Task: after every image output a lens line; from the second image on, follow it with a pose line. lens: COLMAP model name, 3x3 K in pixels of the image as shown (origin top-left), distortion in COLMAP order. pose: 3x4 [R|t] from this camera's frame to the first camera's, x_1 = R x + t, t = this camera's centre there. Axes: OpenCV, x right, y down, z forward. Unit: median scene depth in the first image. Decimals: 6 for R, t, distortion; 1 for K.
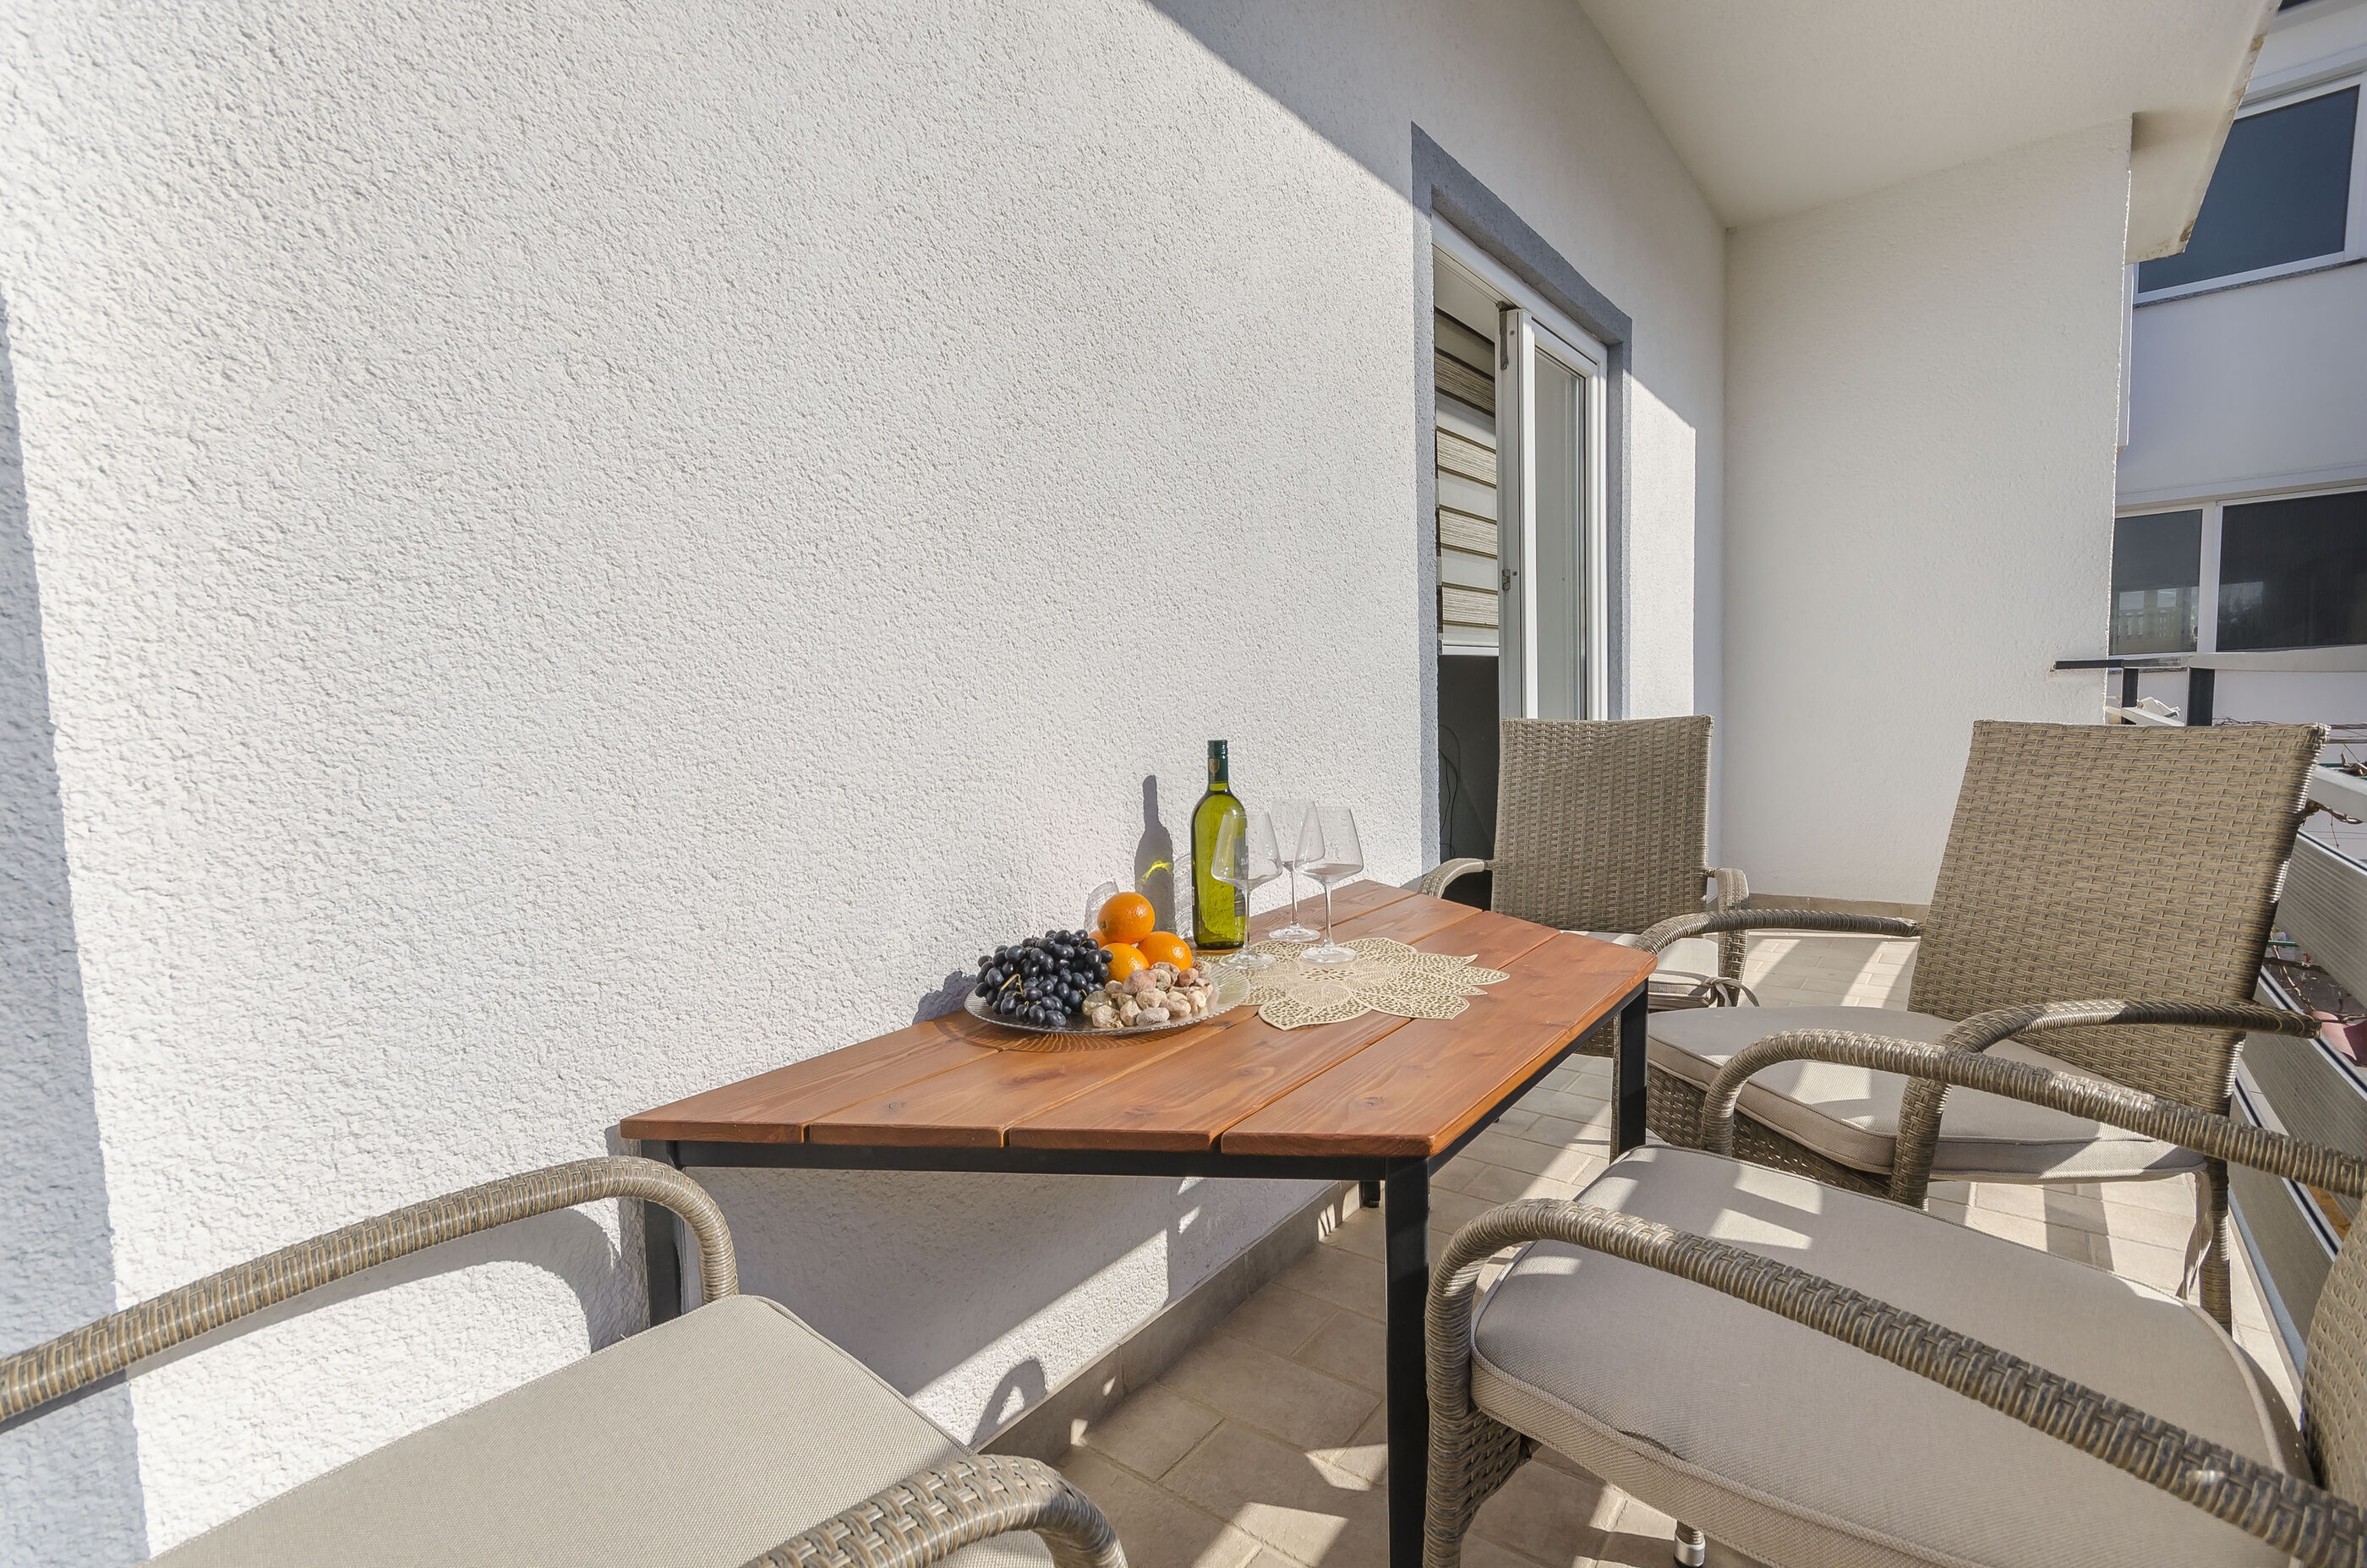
lens RADIAL K [[994.8, 0, 1184.5], [0, 994.8, 824.9], [0, 0, 1]] dist [0.007807, 0.000574]
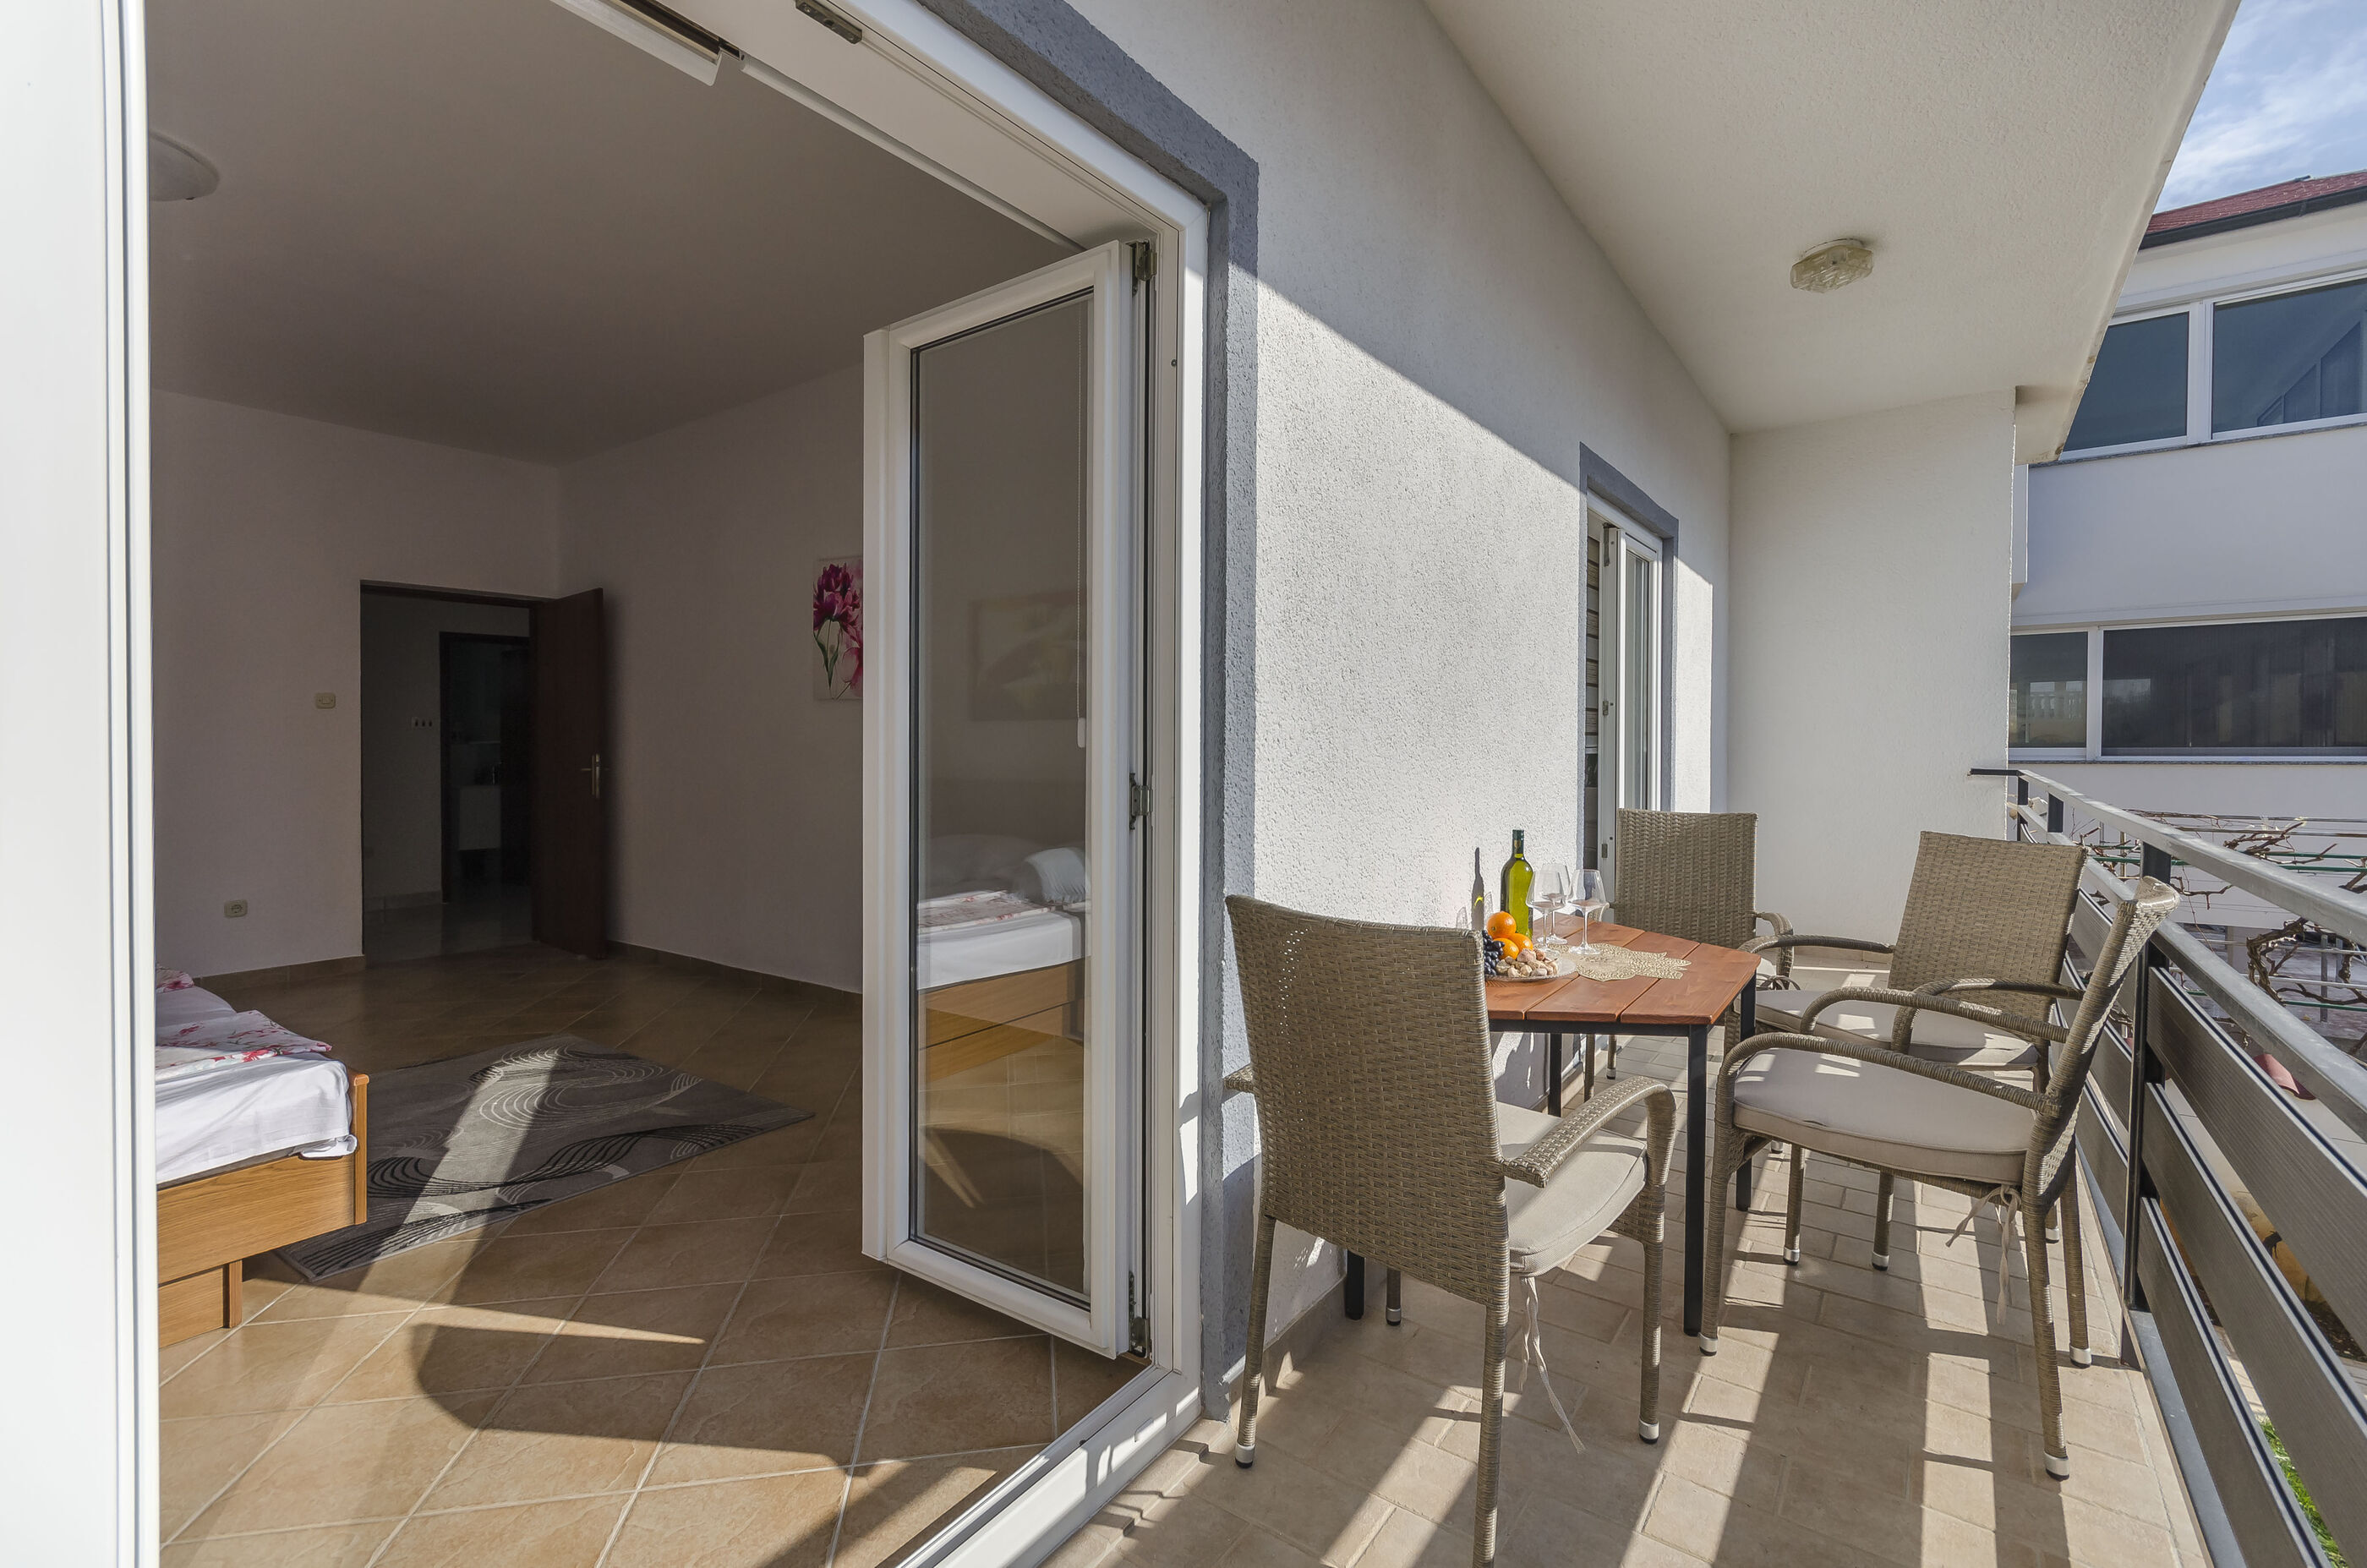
lens RADIAL K [[1024.9, 0, 1191.2], [0, 1024.9, 800.6], [0, 0, 1]] dist [0.004217, 0.000650]
pose [[0.997602, 0.035968, 0.059134, -0.627930], [-0.032268, 0.997531, -0.062381, -0.003547], [-0.061232, 0.060324, 0.996299, -0.759278]]
